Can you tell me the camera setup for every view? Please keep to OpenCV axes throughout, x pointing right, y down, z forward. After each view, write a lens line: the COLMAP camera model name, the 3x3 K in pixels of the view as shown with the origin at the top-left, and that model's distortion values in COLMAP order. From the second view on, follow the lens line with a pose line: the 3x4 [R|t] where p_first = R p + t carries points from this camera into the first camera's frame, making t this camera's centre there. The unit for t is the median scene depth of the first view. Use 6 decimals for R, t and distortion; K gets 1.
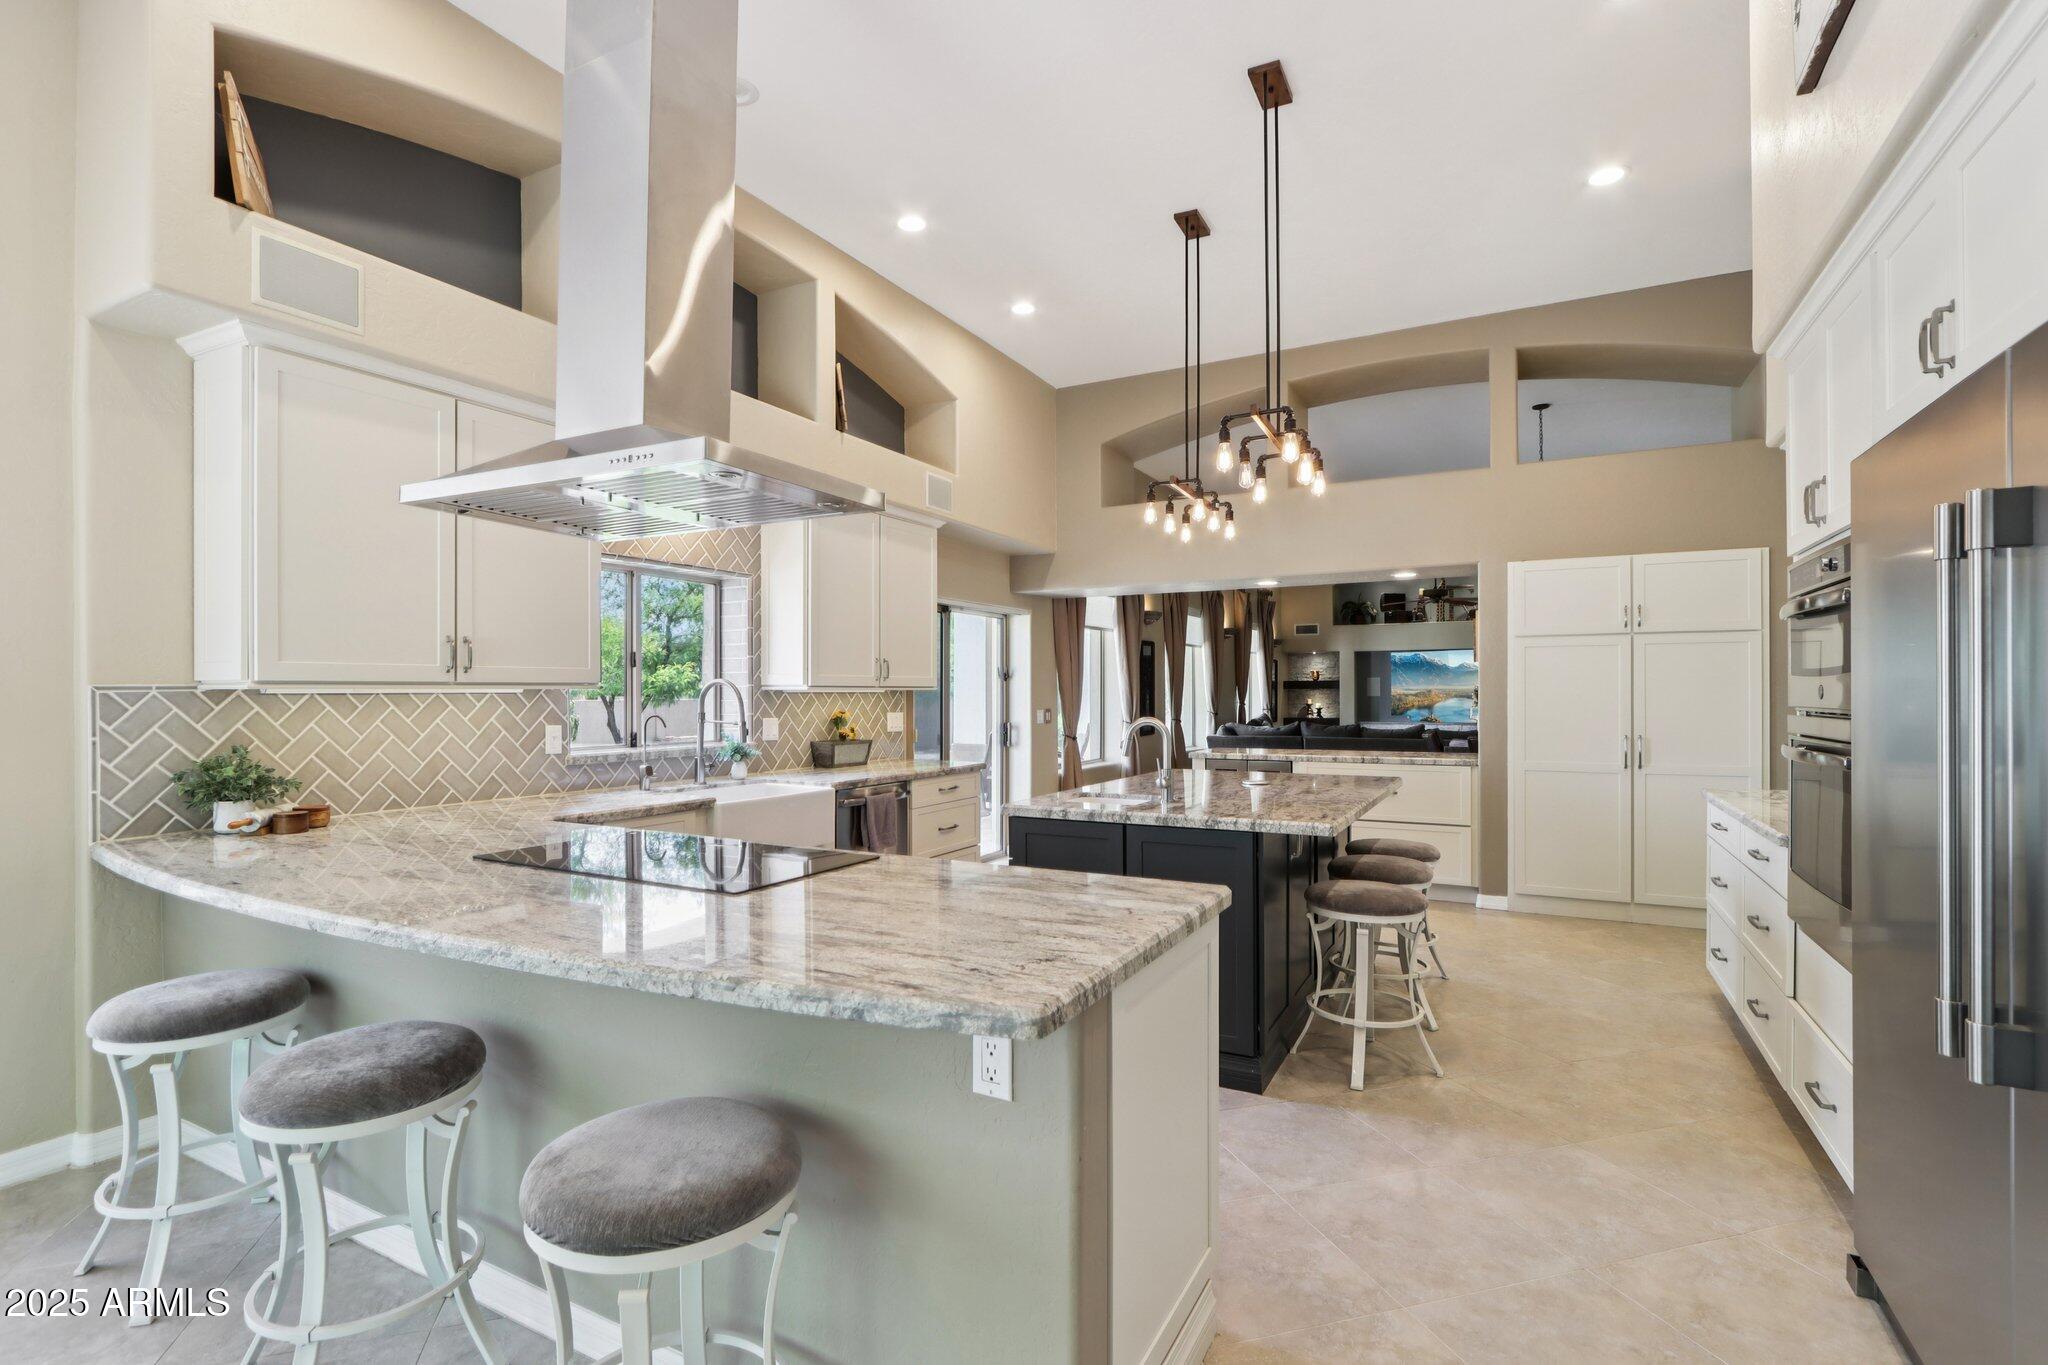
lens RADIAL K [[959.8, 0, 983.1], [0, 959.8, 691.0], [0, 0, 1]] dist [-0.014992, 0.000905]
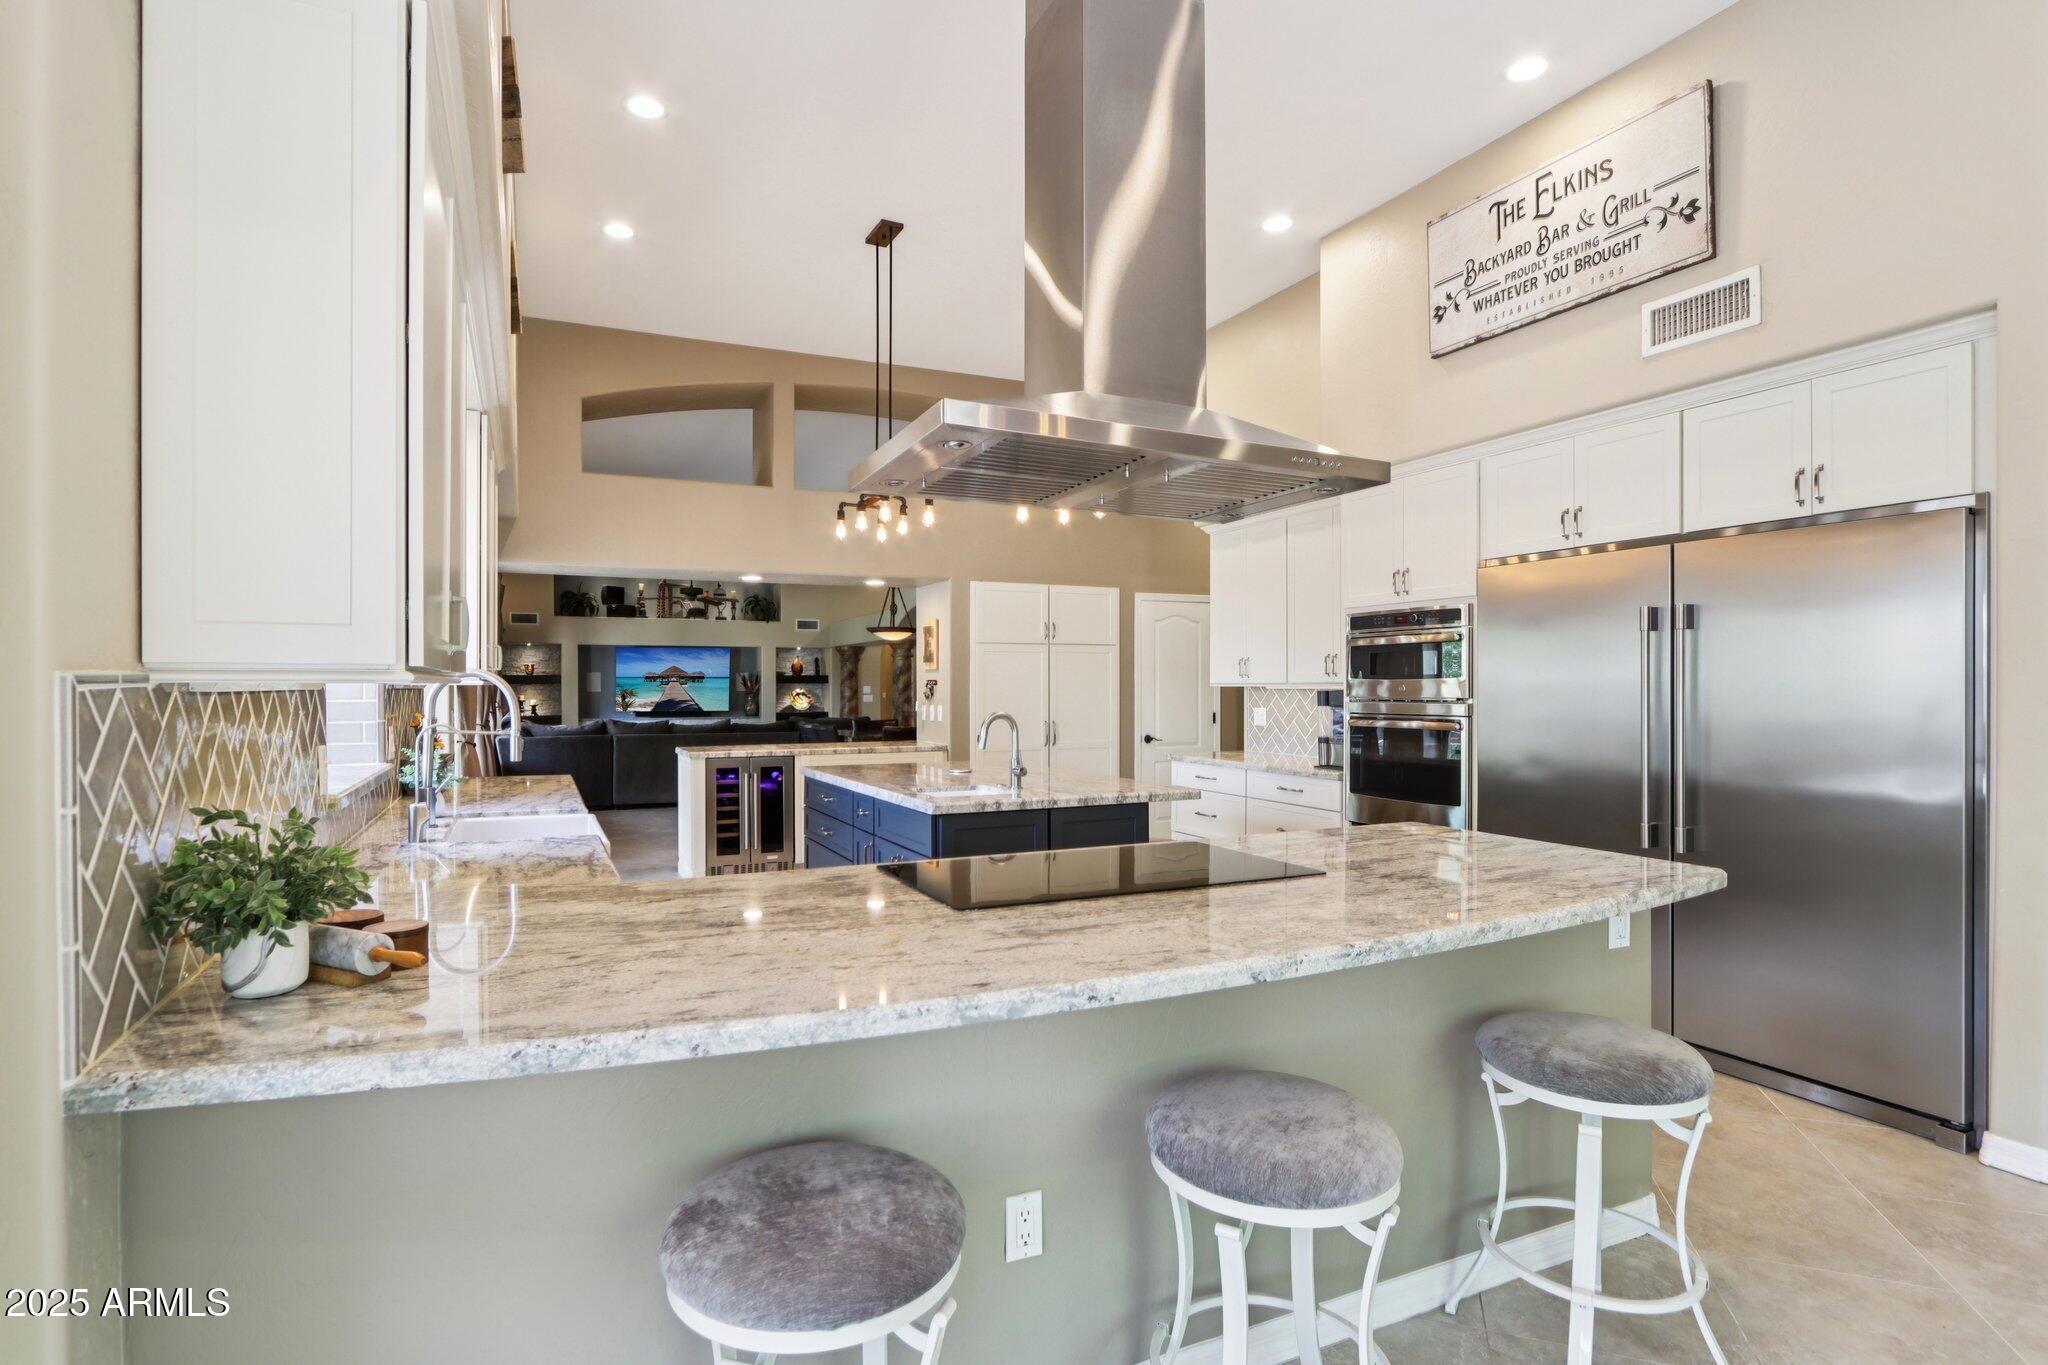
lens RADIAL K [[1026.5, 0, 1003.8], [0, 1026.5, 690.5], [0, 0, 1]] dist [-0.030935, -0.000224]
pose [[0.583704, 0.003247, 0.811960, -0.179124], [-0.005124, 0.999987, -0.000314, 0.001660], [-0.811950, -0.003977, 0.583713, 0.081411]]
